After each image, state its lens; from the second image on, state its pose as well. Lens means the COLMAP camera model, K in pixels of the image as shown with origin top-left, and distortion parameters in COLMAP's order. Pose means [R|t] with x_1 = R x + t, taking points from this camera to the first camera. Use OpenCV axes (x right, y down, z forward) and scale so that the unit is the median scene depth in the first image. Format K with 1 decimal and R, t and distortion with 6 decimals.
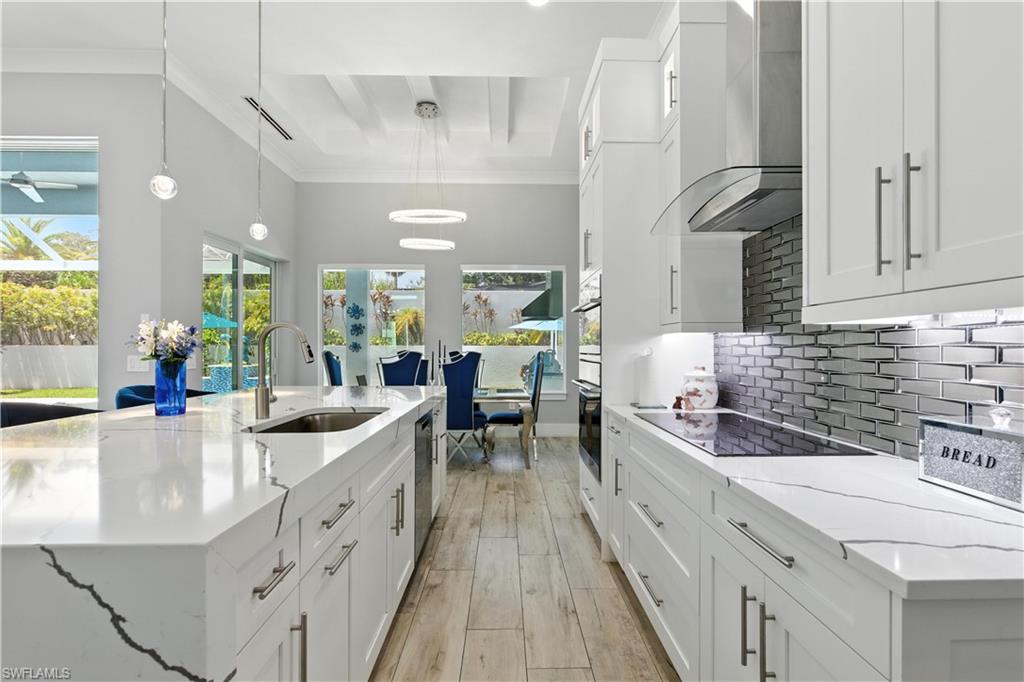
lens RADIAL K [[471.6, 0, 516.6], [0, 471.6, 344.9], [0, 0, 1]] dist [-0.003908, 0.001340]
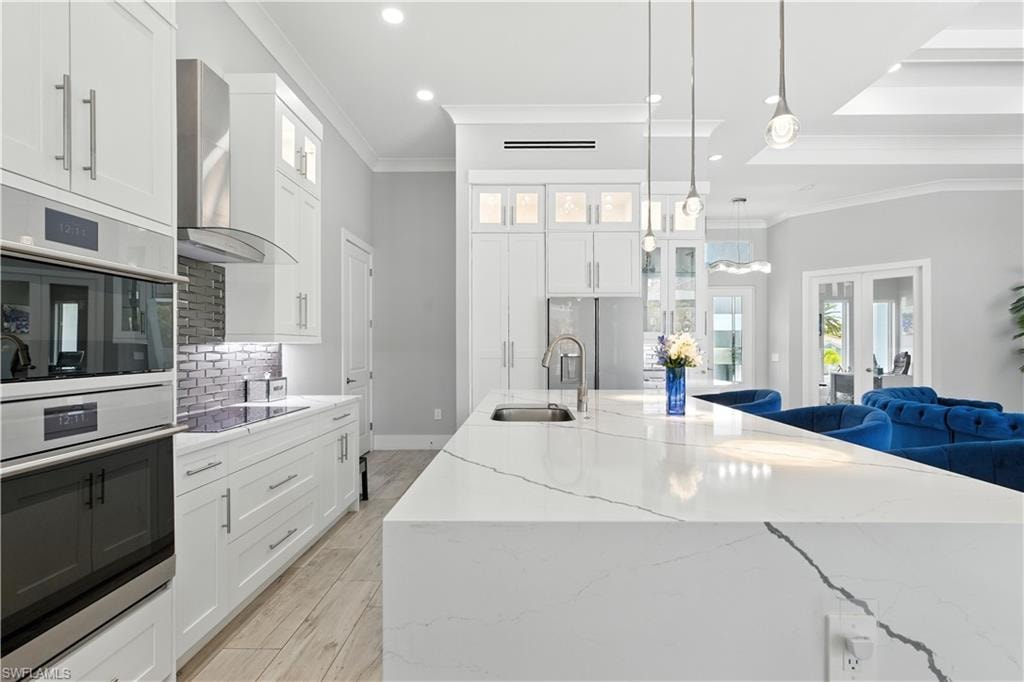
lens RADIAL K [[471.6, 0, 514.9], [0, 471.6, 349.1], [0, 0, 1]] dist [-0.003908, 0.001340]
pose [[-0.998881, -0.000990, 0.047283, -0.203019], [-0.001062, 0.999998, -0.001487, -0.003740], [-0.047282, -0.001535, -0.998880, 1.099578]]
